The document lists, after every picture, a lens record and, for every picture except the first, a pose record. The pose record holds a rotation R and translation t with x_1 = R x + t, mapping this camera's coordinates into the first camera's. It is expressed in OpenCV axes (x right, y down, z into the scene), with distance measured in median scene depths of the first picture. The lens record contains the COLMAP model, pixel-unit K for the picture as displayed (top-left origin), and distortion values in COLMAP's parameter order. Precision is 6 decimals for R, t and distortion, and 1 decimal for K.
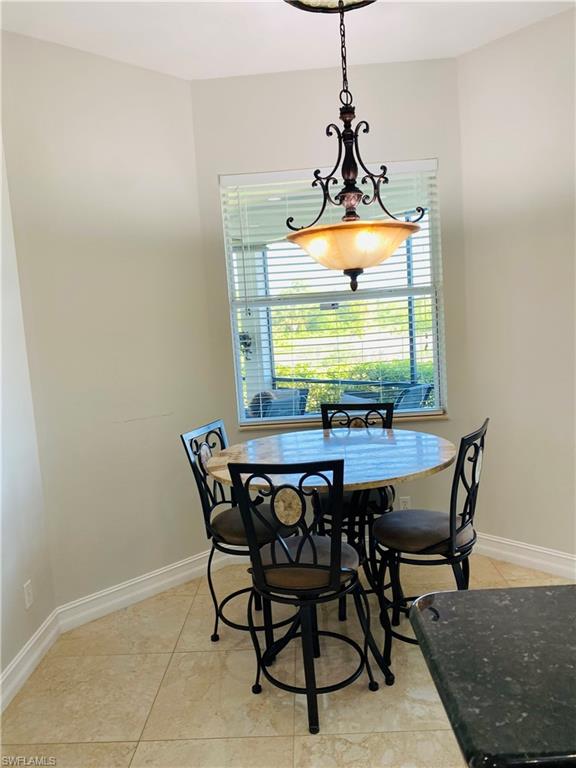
lens RADIAL K [[574.6, 0, 287.1], [0, 574.6, 387.4], [0, 0, 1]] dist [0.066279, -0.160368]
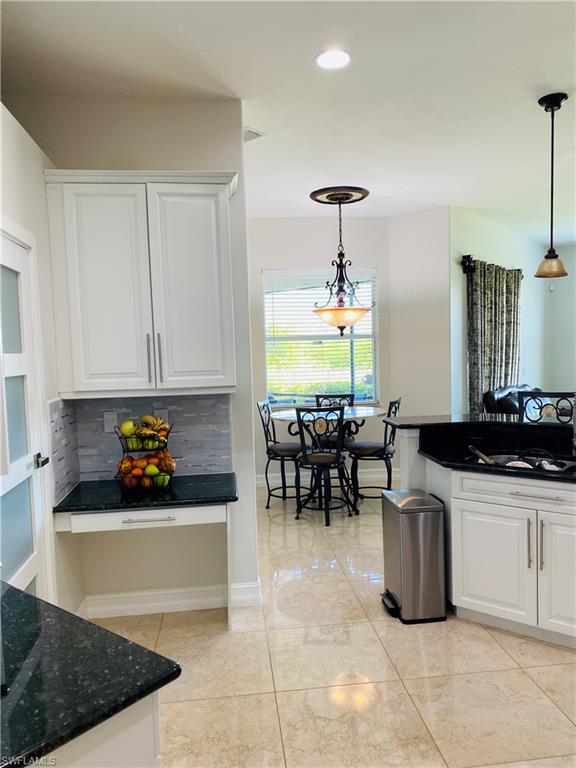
lens RADIAL K [[587.5, 0, 293.7], [0, 587.5, 392.5], [0, 0, 1]] dist [0.051414, -0.055523]
pose [[0.987064, 0.031052, 0.157291, -0.405350], [-0.023443, 0.998474, -0.050002, 0.155211], [-0.158603, 0.045667, 0.986286, -1.136080]]
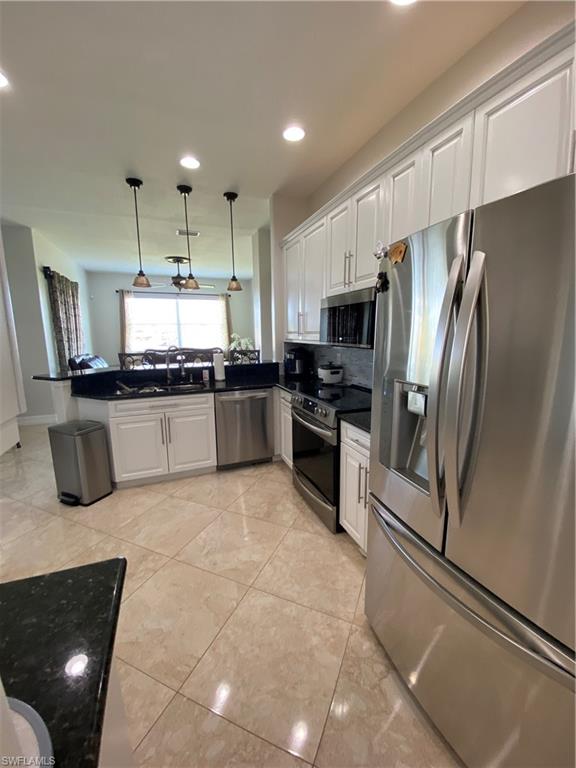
lens RADIAL K [[308.4, 0, 288.6], [0, 308.4, 385.0], [0, 0, 1]] dist [0.039548, -0.037886]
pose [[0.365435, -0.091902, 0.926289, -0.627917], [0.089585, 0.993967, 0.063274, 0.185210], [-0.926516, 0.059860, 0.371463, -0.895402]]
